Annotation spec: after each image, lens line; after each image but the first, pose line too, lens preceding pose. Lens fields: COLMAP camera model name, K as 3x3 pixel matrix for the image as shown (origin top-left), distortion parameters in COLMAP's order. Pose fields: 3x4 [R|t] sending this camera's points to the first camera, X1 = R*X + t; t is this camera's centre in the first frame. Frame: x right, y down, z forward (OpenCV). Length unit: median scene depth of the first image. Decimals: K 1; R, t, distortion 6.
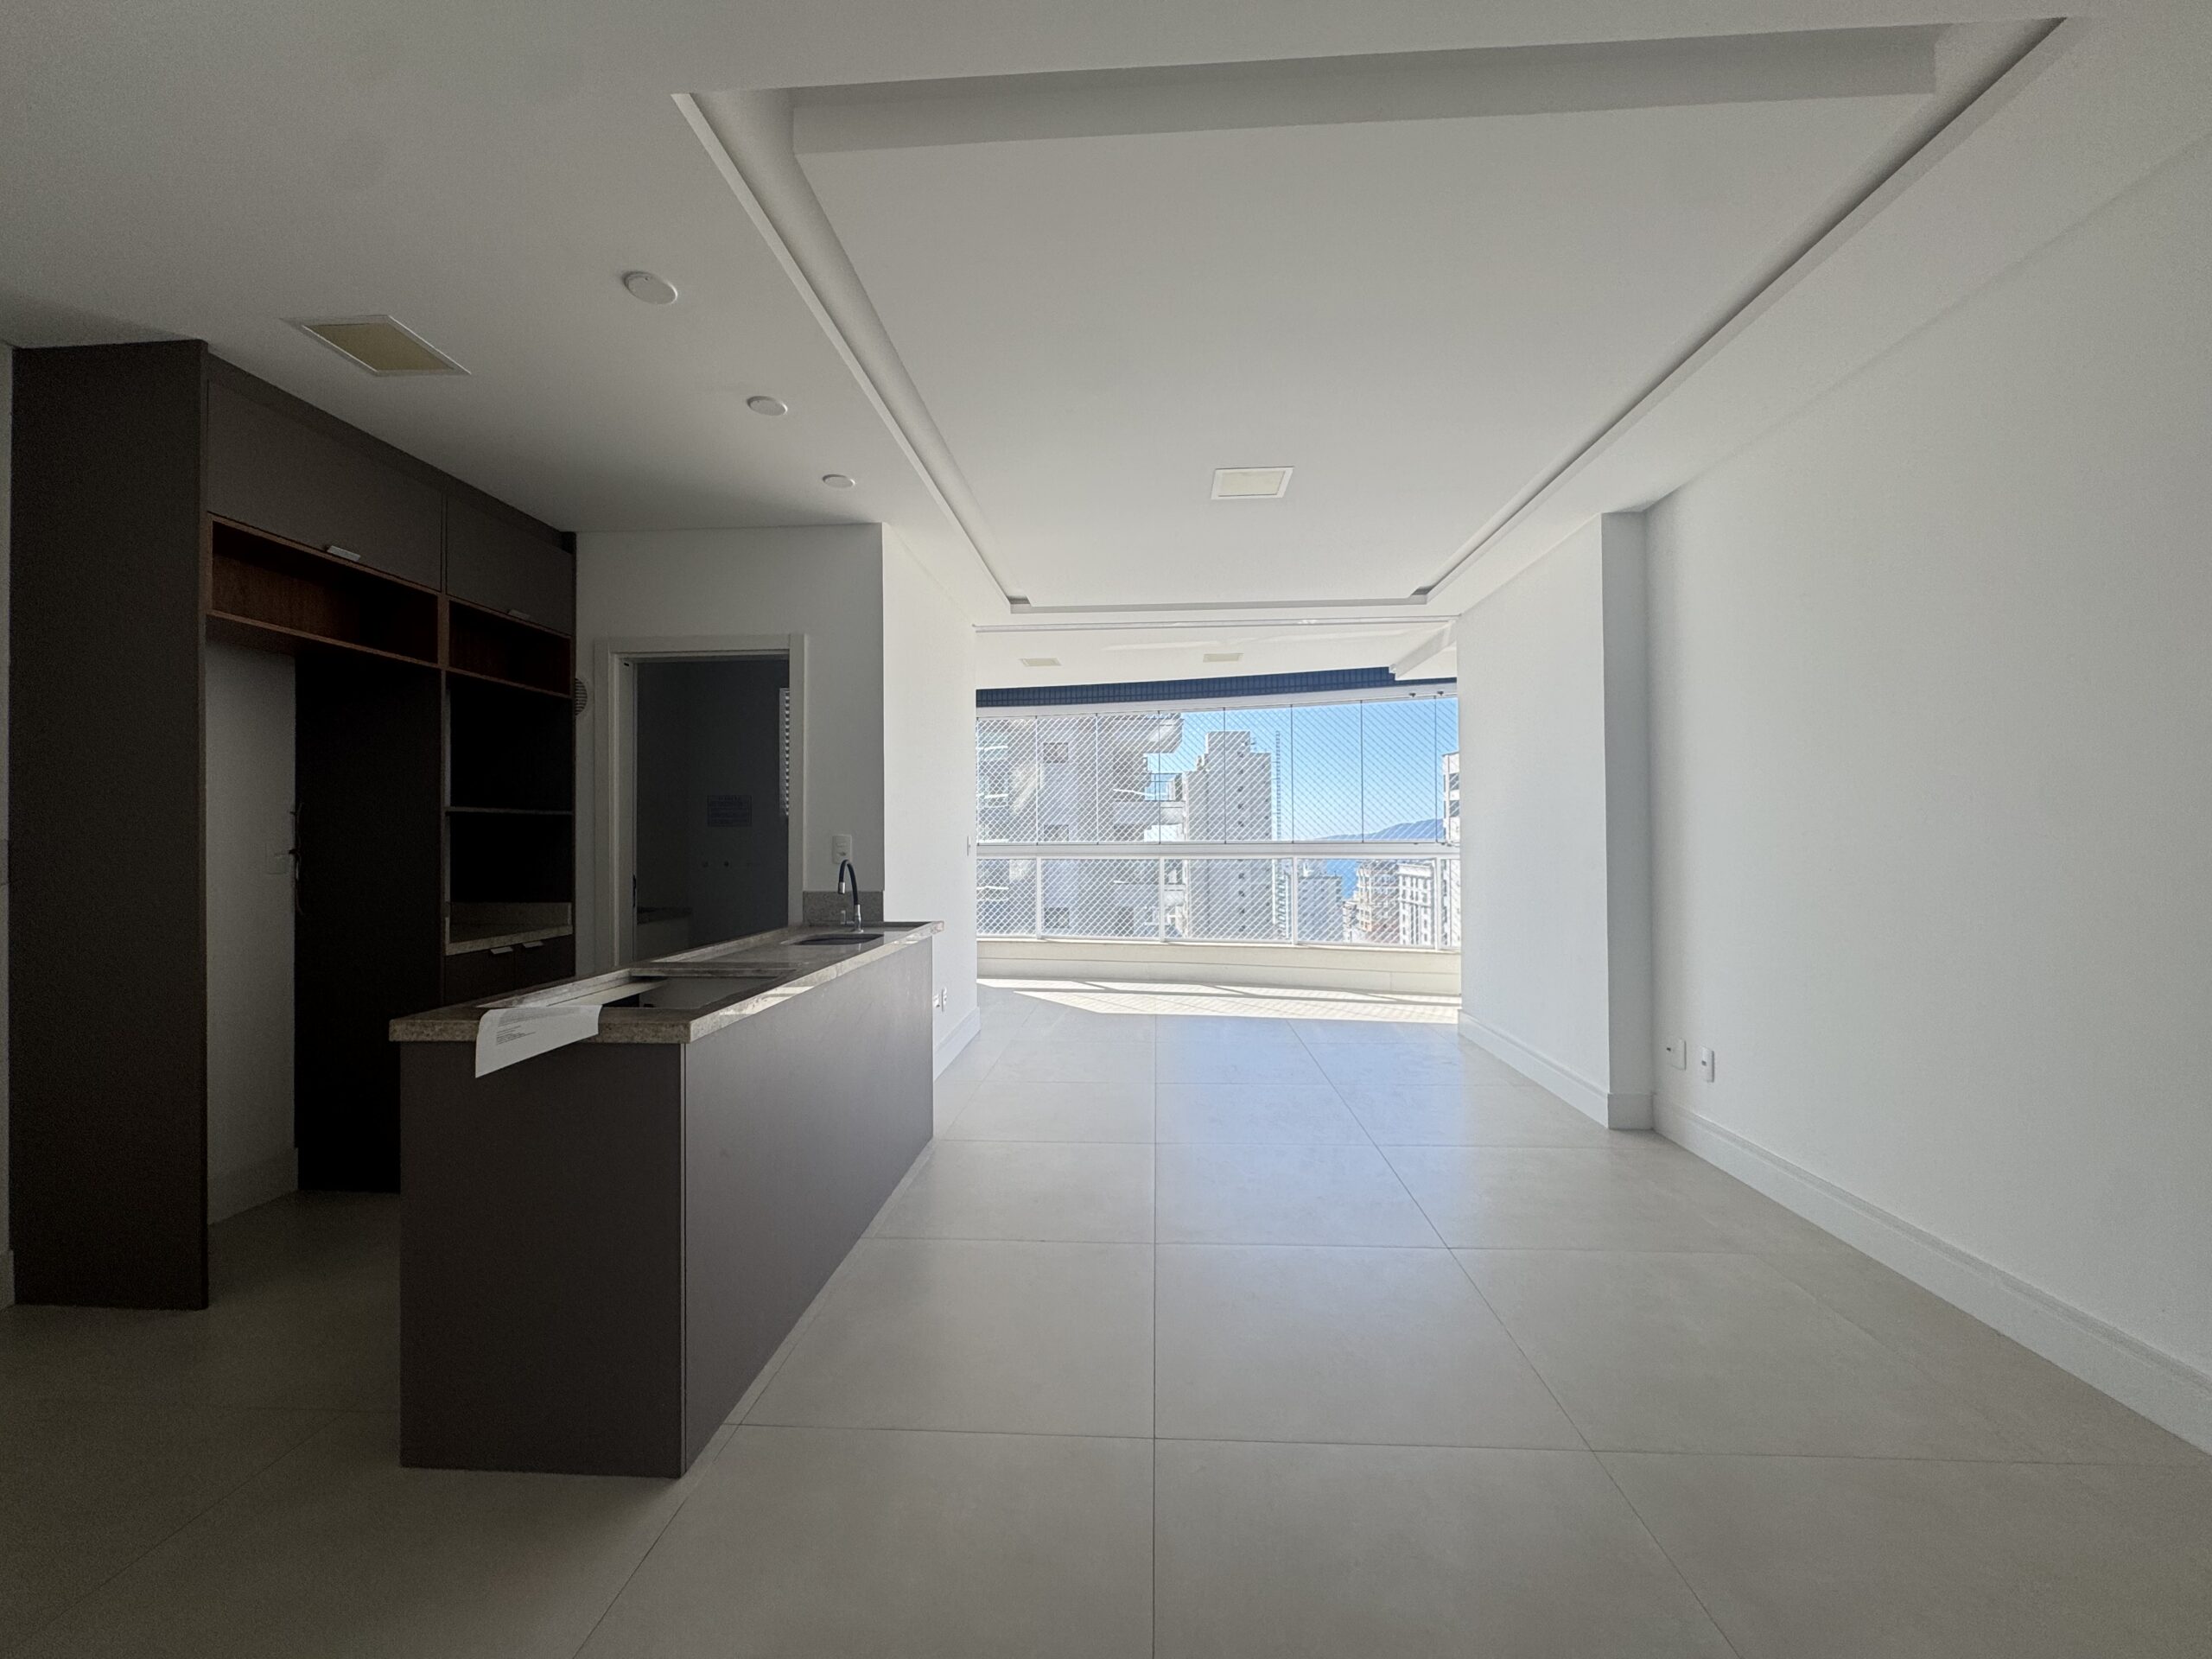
lens RADIAL K [[896.8, 0, 1106.0], [0, 896.8, 829.5], [0, 0, 1]] dist [0.000484, -0.000079]
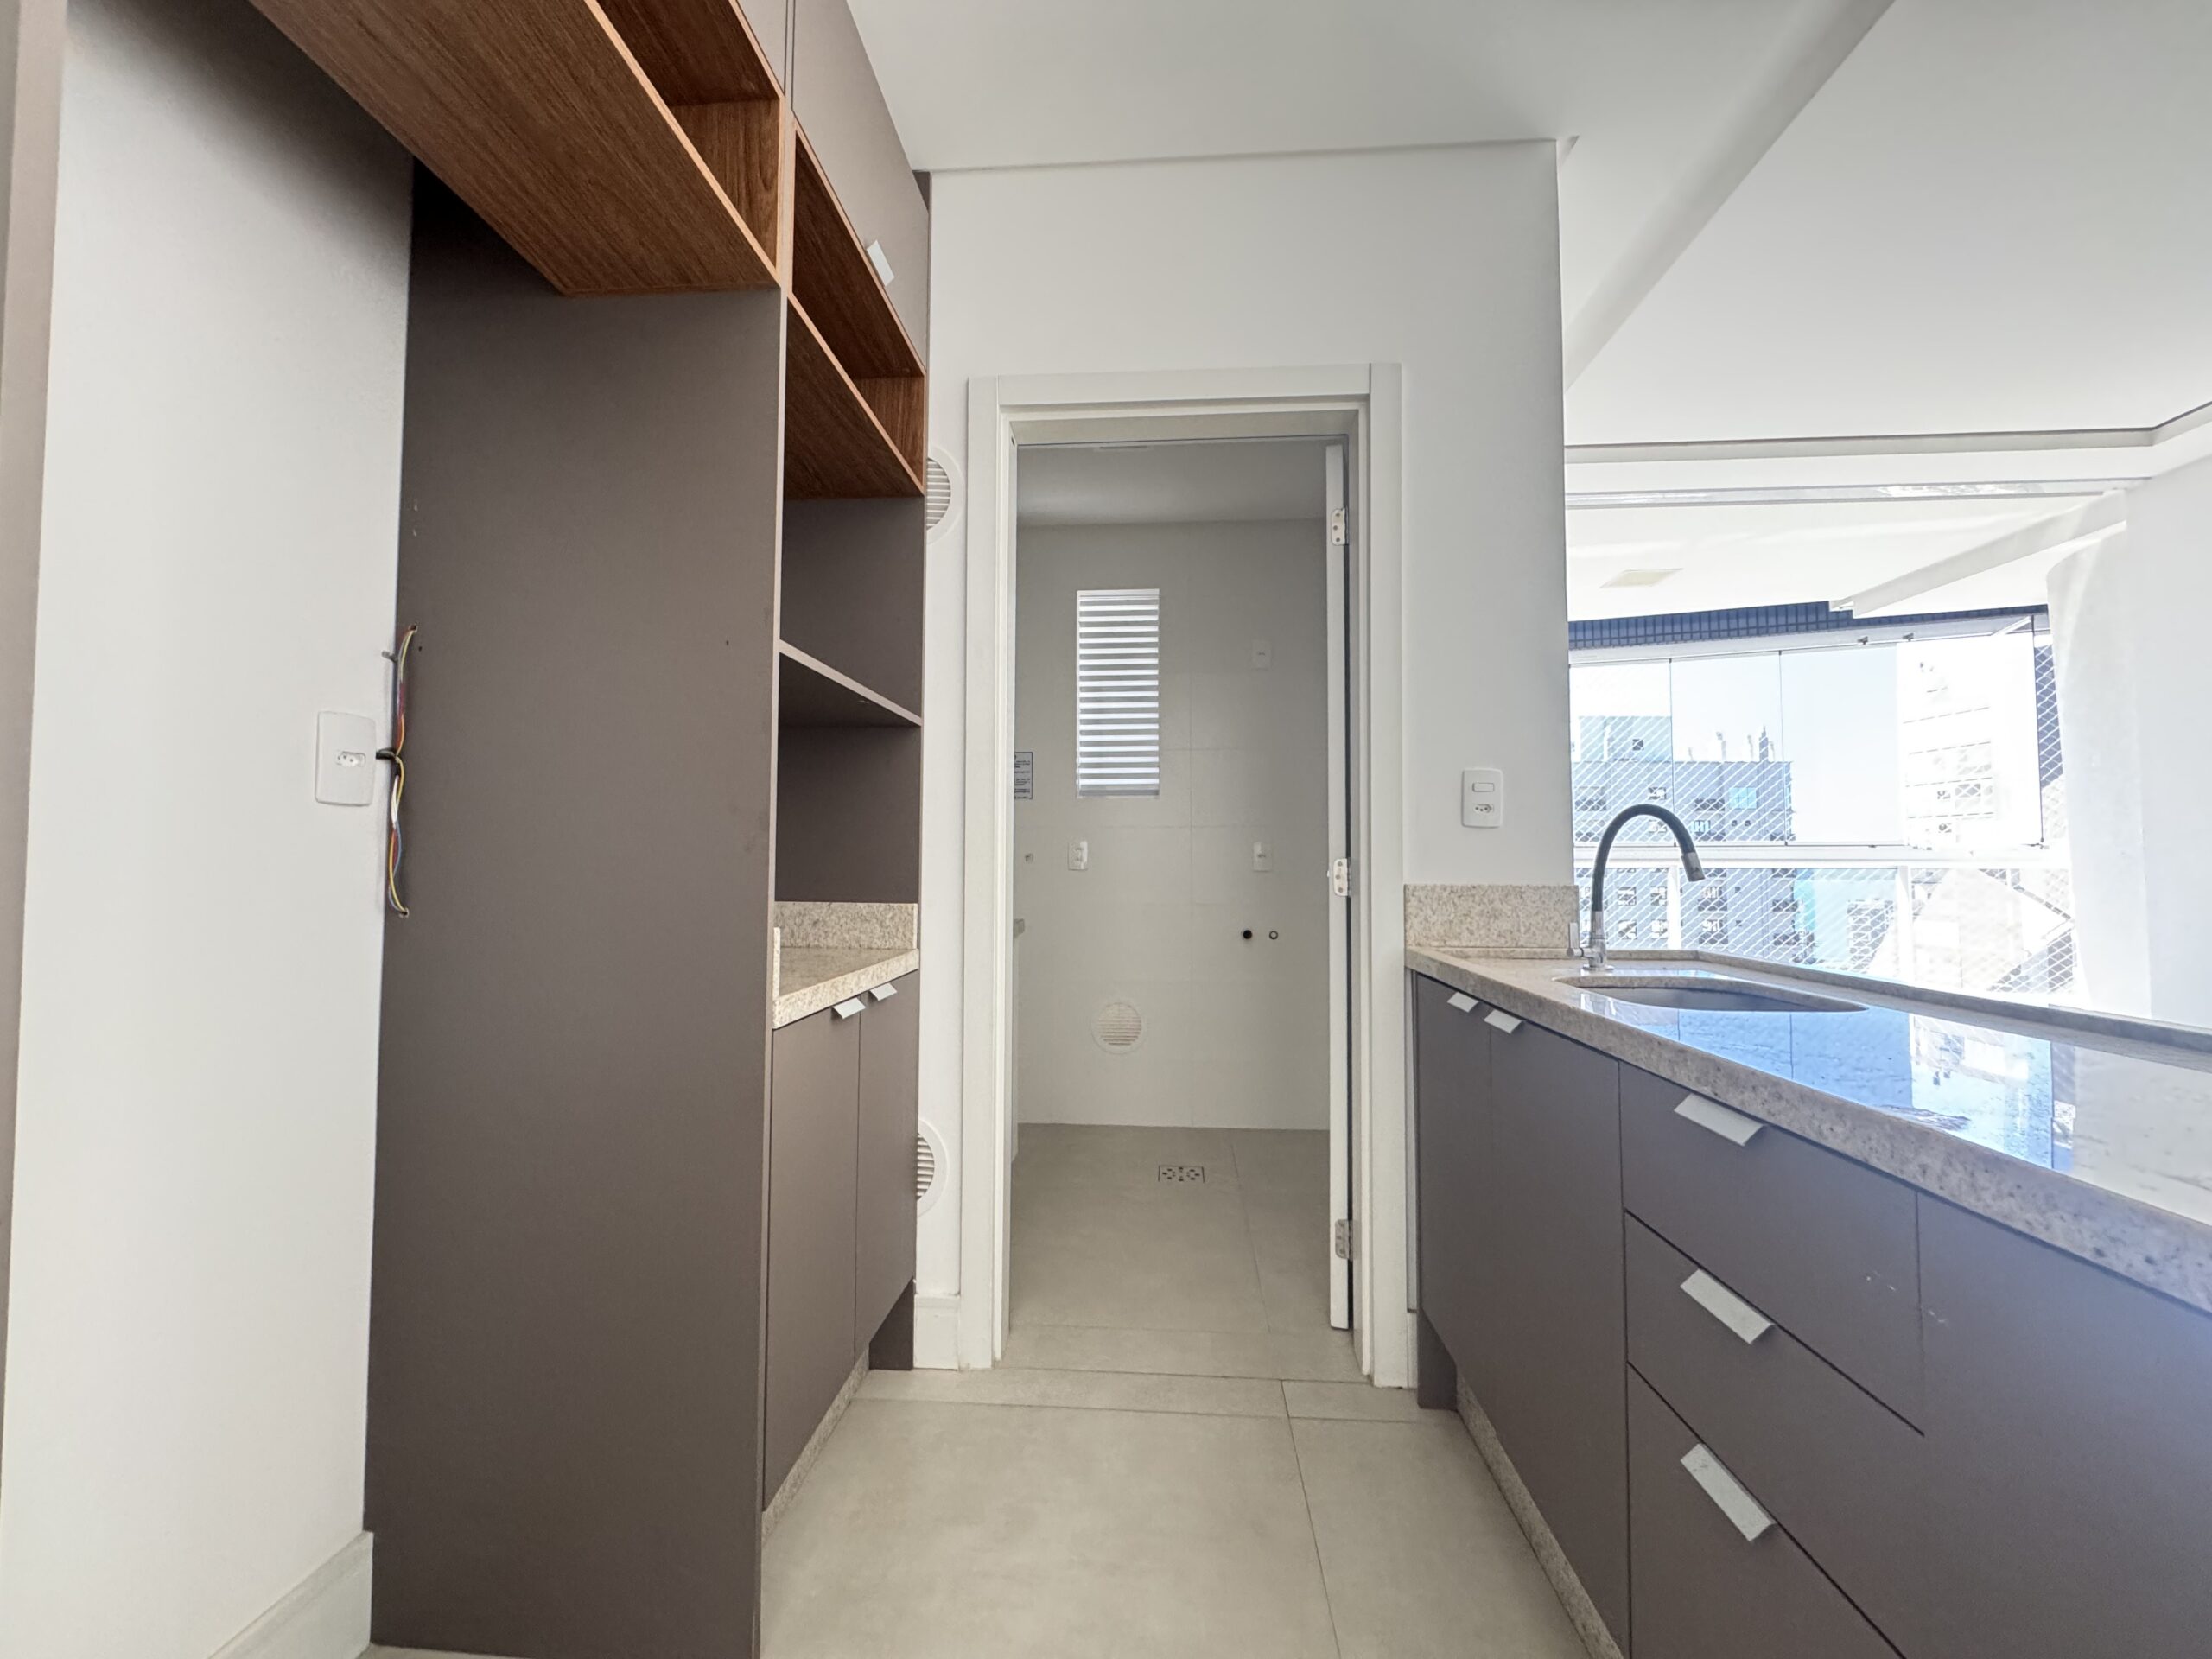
lens RADIAL K [[886.5, 0, 1106.0], [0, 886.5, 829.5], [0, 0, 1]] dist [0.000890, 0.000167]
pose [[0.999874, 0.008313, -0.013490, -0.484491], [-0.008722, 0.999496, -0.030508, 0.055201], [0.013229, 0.030621, 0.999444, 0.510535]]
